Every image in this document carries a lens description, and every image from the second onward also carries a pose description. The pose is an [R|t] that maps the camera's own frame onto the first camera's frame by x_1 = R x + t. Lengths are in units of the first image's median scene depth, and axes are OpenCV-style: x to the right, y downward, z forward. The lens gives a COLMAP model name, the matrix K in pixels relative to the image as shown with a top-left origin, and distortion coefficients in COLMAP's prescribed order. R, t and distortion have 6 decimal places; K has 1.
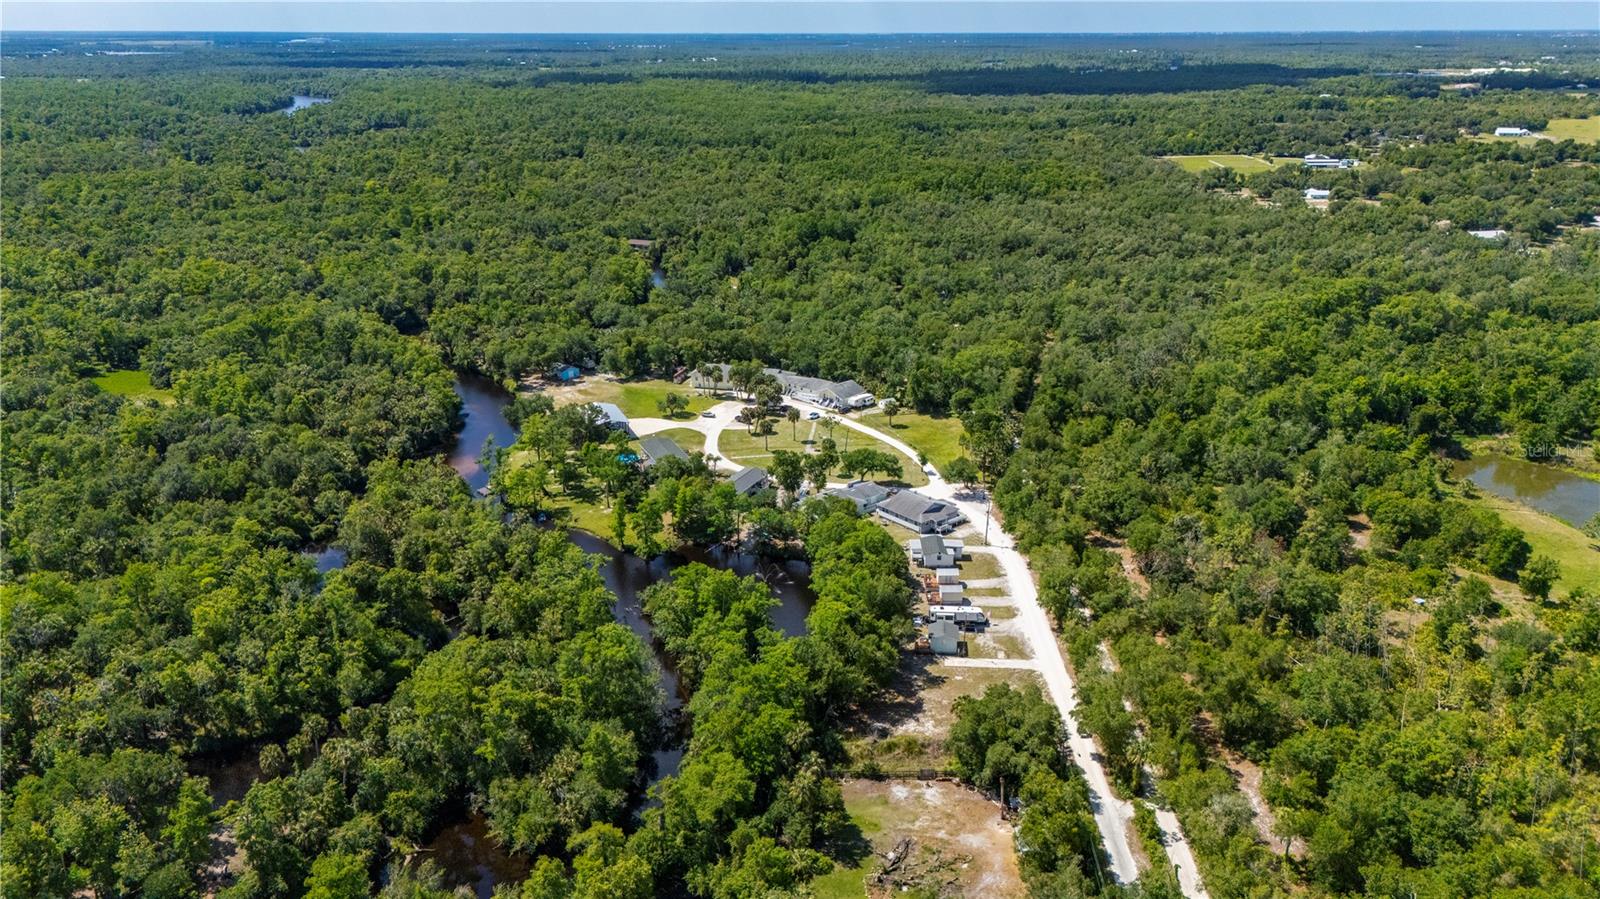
lens RADIAL K [[1201.2, 0, 800.0], [0, 1201.2, 449.5], [0, 0, 1]] dist [0.078598, -0.085275]
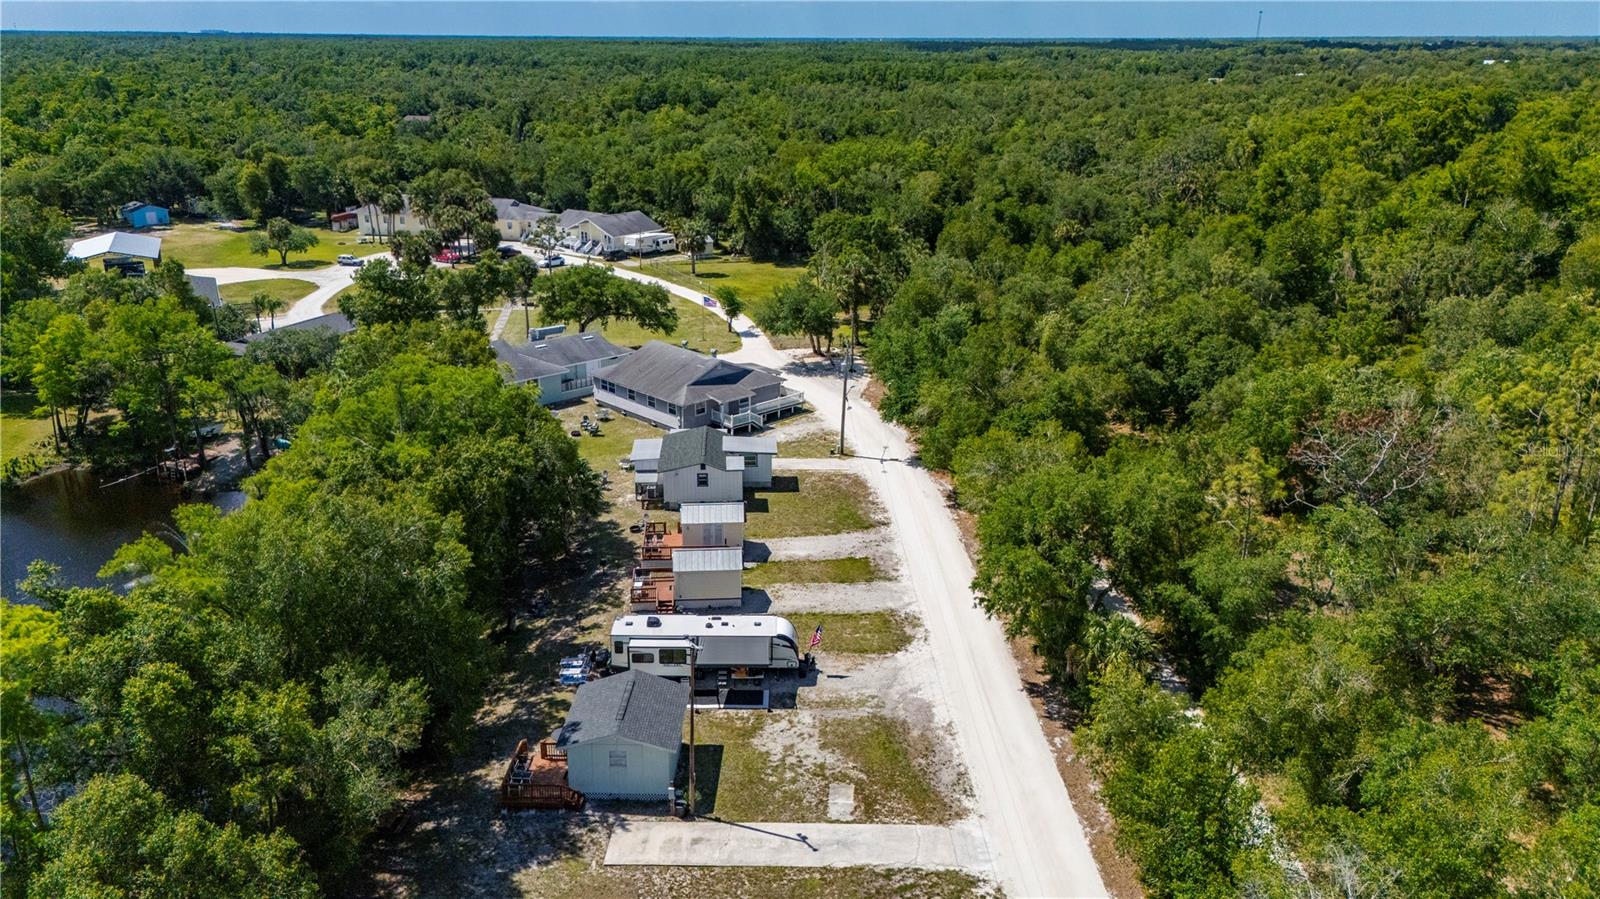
lens RADIAL K [[1201.2, 0, 800.0], [0, 1201.2, 449.5], [0, 0, 1]] dist [0.078598, -0.085275]
pose [[0.998453, -0.010021, 0.054684, 0.118980], [0.010590, 0.999893, -0.010128, 0.080600], [-0.054576, 0.010692, 0.998452, 0.611644]]
